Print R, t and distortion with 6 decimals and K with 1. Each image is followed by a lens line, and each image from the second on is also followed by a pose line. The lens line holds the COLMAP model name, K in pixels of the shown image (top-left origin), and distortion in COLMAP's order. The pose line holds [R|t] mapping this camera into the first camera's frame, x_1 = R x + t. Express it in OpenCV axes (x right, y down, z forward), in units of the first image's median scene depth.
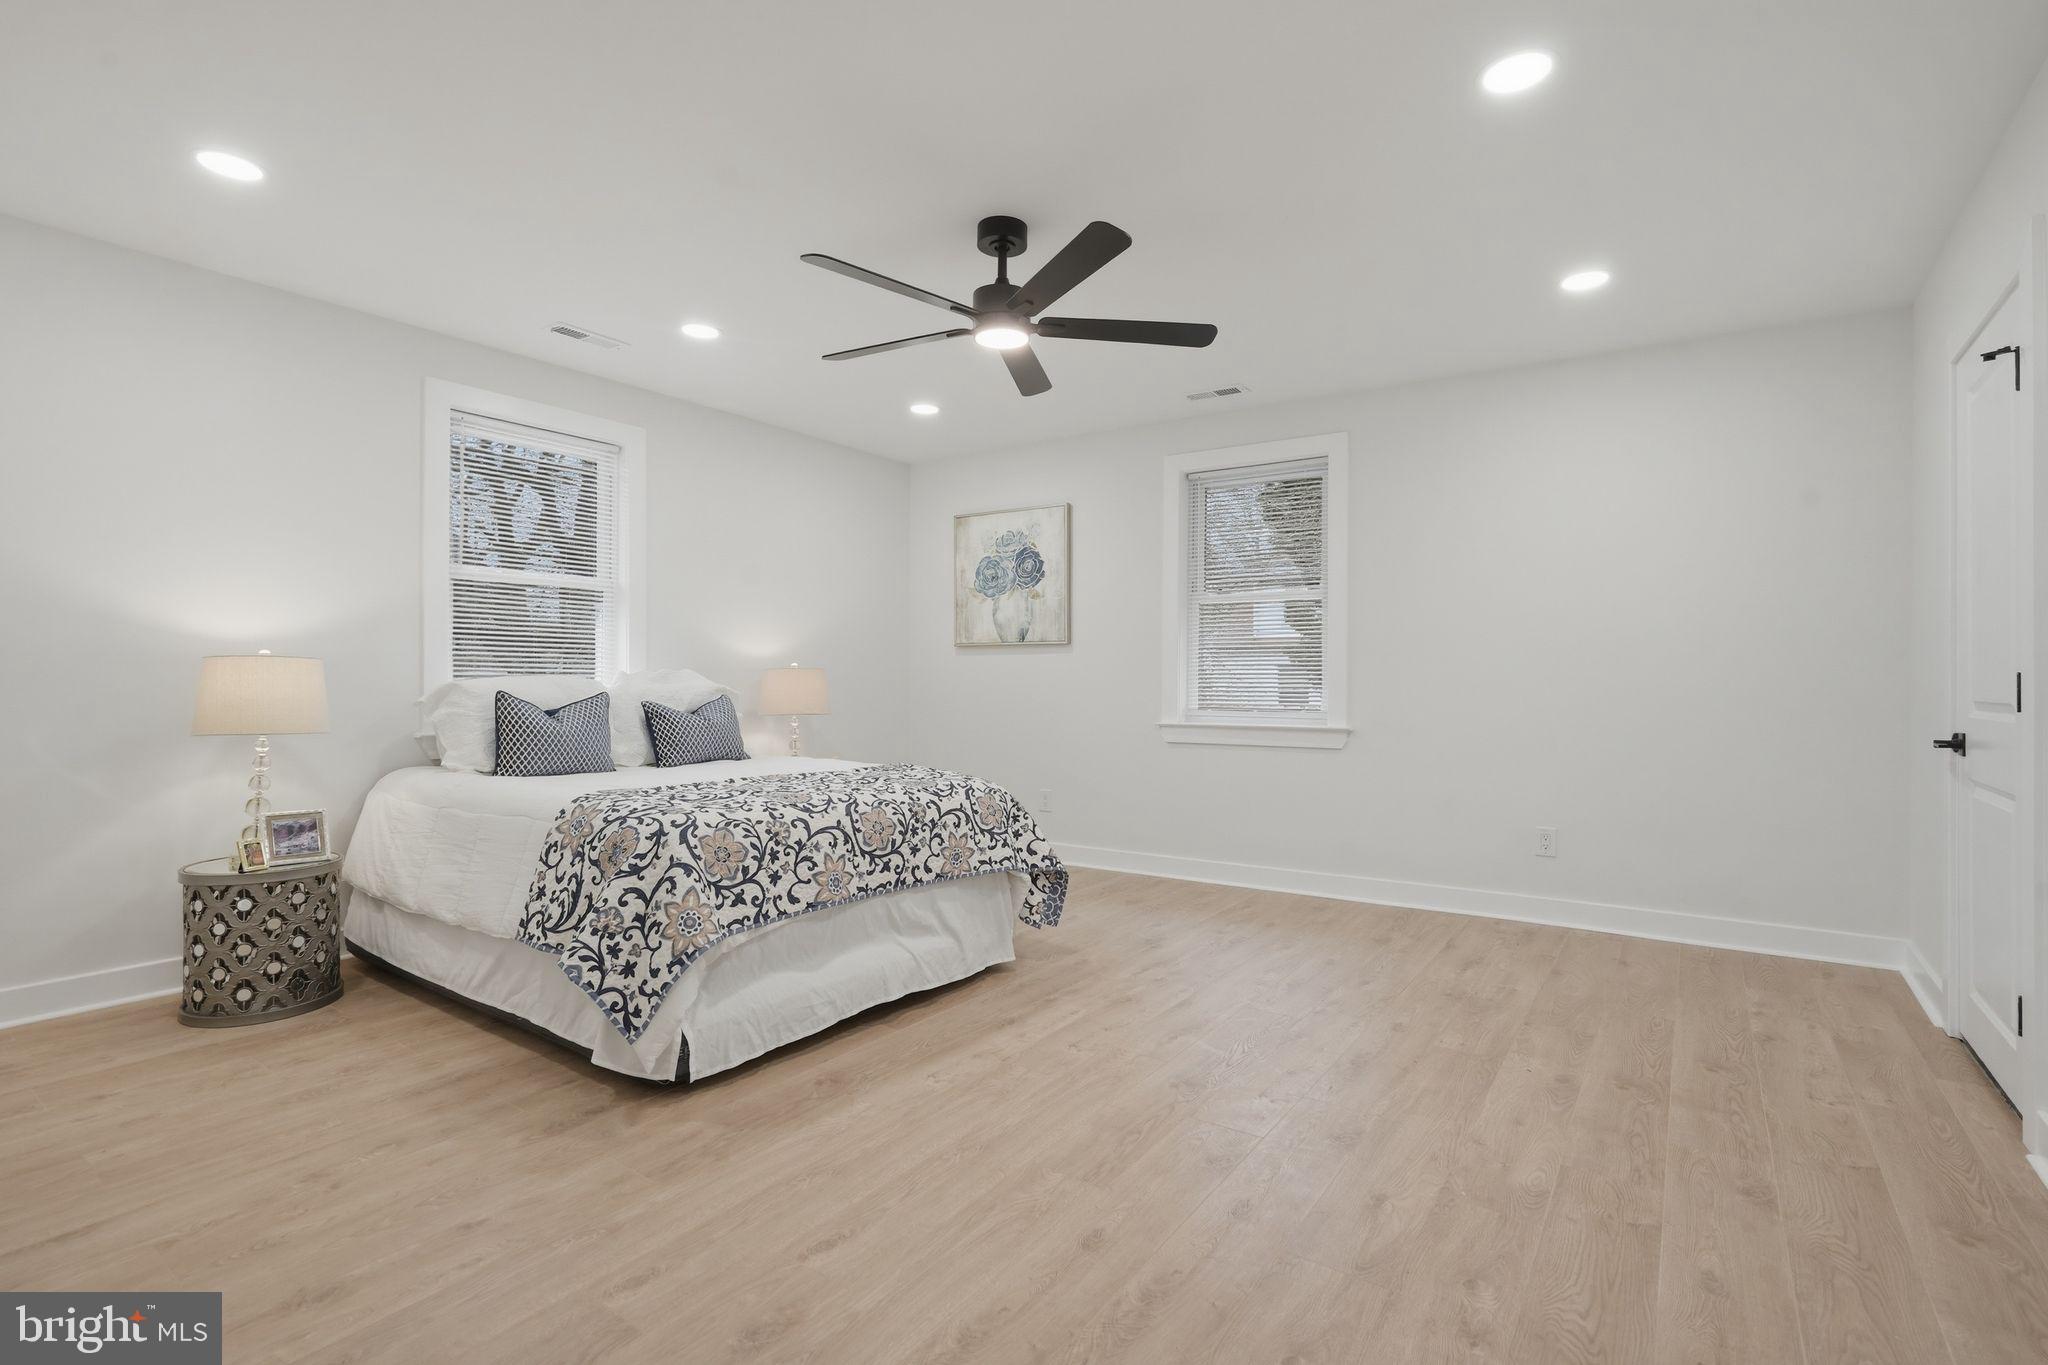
lens RADIAL K [[939.3, 0, 1033.4], [0, 939.3, 685.6], [0, 0, 1]] dist [-0.001230, 0.002469]
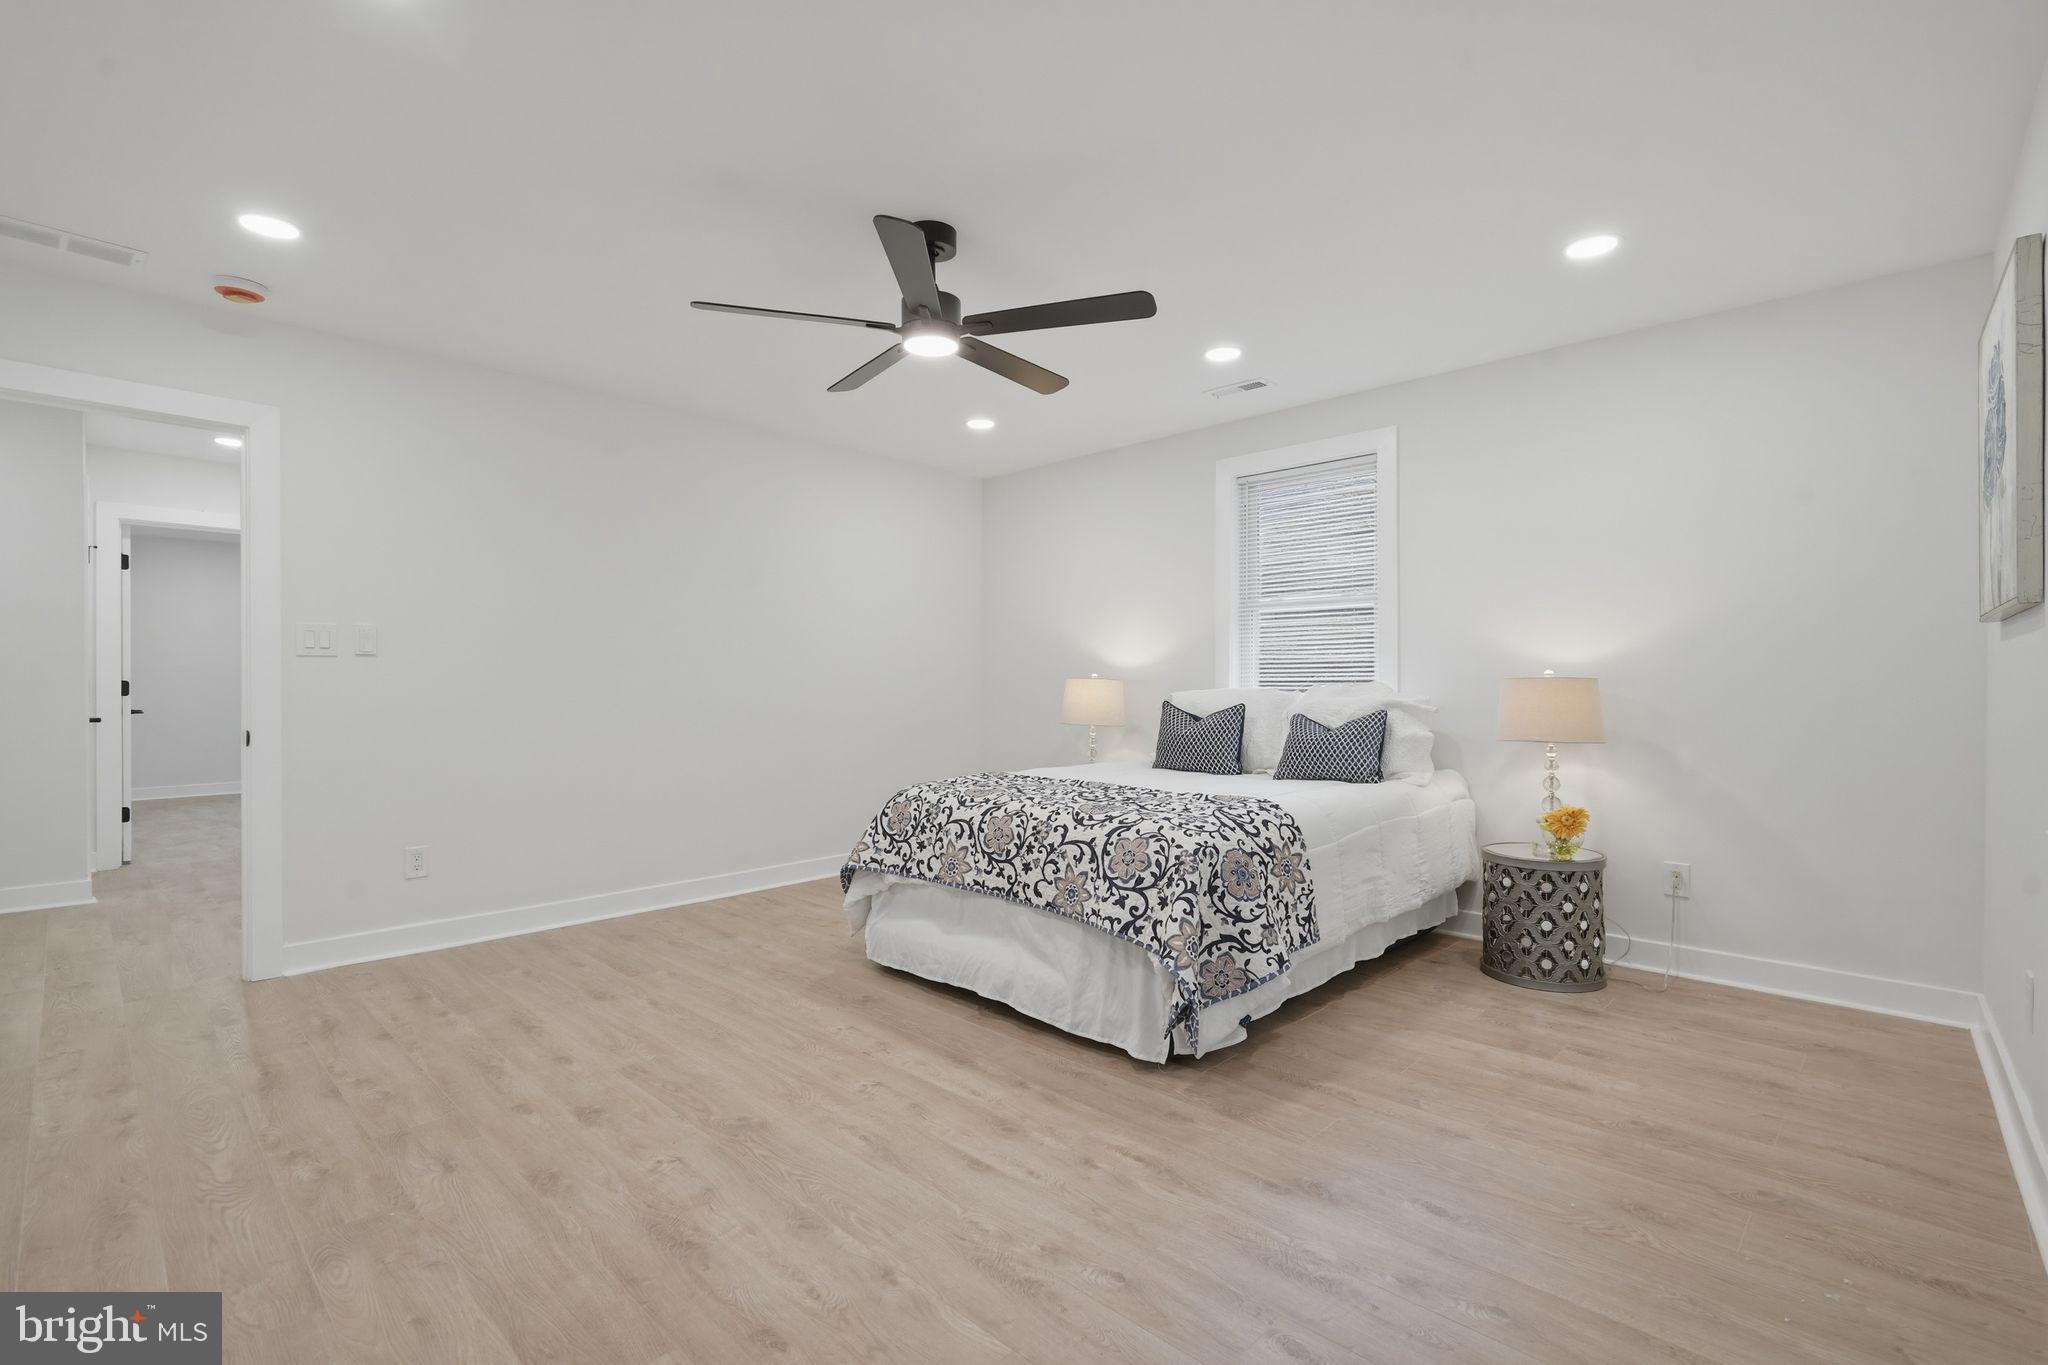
lens RADIAL K [[939.3, 0, 1031.8], [0, 939.3, 684.9], [0, 0, 1]] dist [-0.001230, 0.002469]
pose [[-0.161988, -0.007676, -0.986763, 0.872916], [-0.005291, 0.999962, -0.006910, -0.010743], [0.986779, 0.004101, -0.162022, 1.195105]]
